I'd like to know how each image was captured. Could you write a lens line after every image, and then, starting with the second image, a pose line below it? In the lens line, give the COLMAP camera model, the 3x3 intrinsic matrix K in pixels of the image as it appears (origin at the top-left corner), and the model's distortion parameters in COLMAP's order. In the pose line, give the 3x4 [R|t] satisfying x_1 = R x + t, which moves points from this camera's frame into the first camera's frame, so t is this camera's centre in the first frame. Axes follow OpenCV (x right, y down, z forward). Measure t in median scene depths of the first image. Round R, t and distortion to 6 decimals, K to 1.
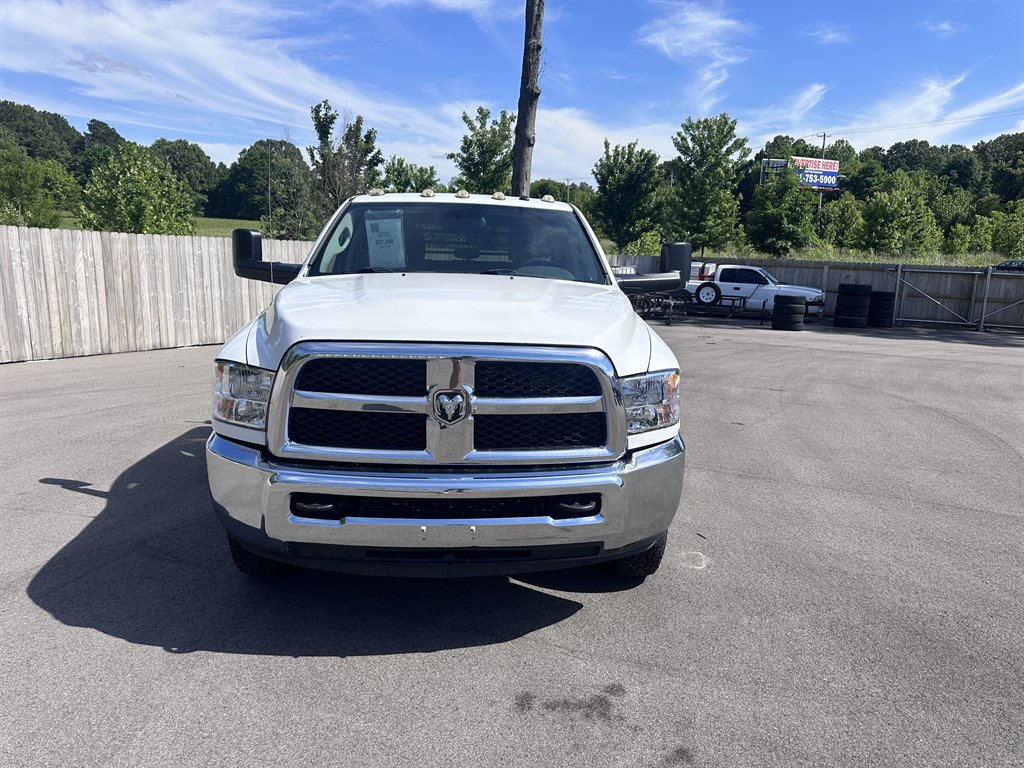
lens RADIAL K [[749.1, 0, 529.9], [0, 749.1, 395.7], [0, 0, 1]] dist [0.051644, -0.079941]
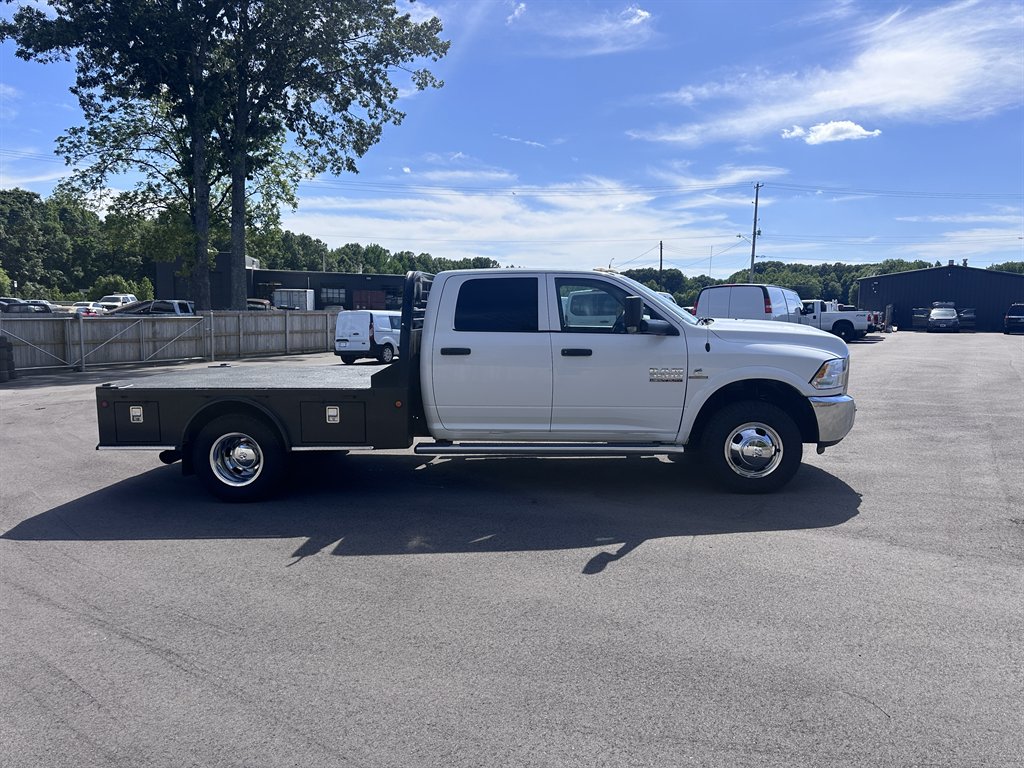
lens RADIAL K [[725.3, 0, 512.7], [0, 725.3, 411.1], [0, 0, 1]] dist [0.038410, -0.031727]
pose [[0.110897, -0.162756, 0.980414, -0.105869], [0.192493, 0.971336, 0.139475, -0.015529], [-0.975012, 0.173255, 0.139048, 0.066917]]
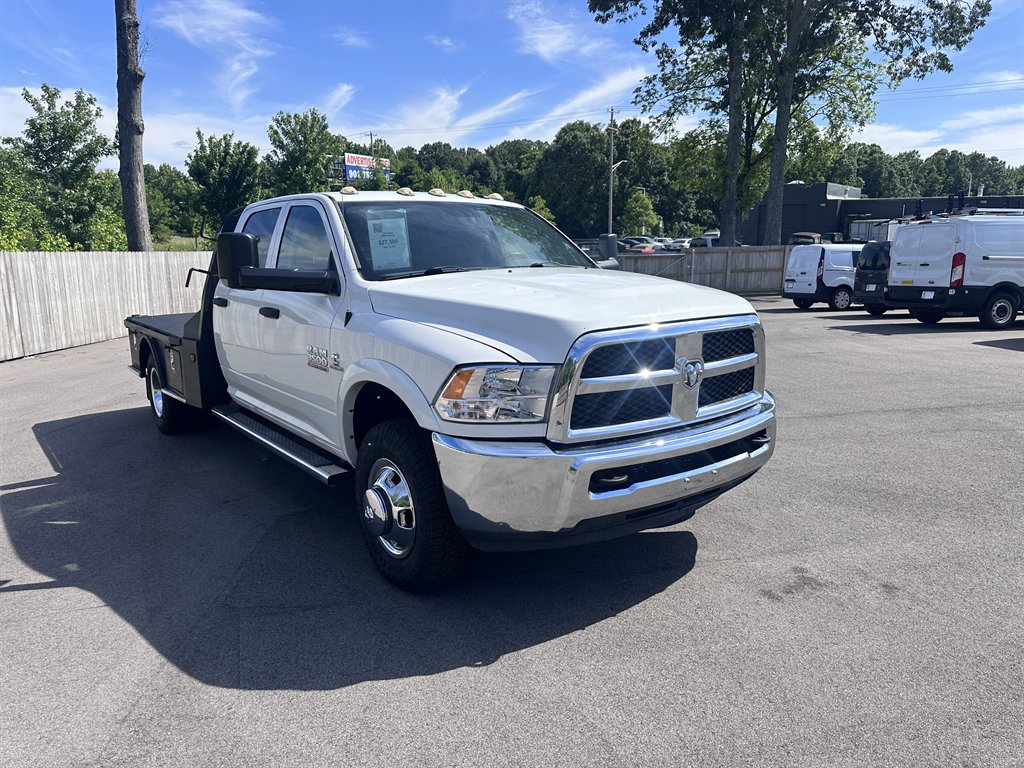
lens RADIAL K [[745.5, 0, 548.9], [0, 745.5, 387.9], [0, 0, 1]] dist [0.023190, -0.045190]
pose [[0.815453, -0.141735, 0.561201, -0.036946], [0.142340, 0.988887, 0.042923, -0.001829], [-0.561048, 0.044880, 0.826565, 0.005705]]
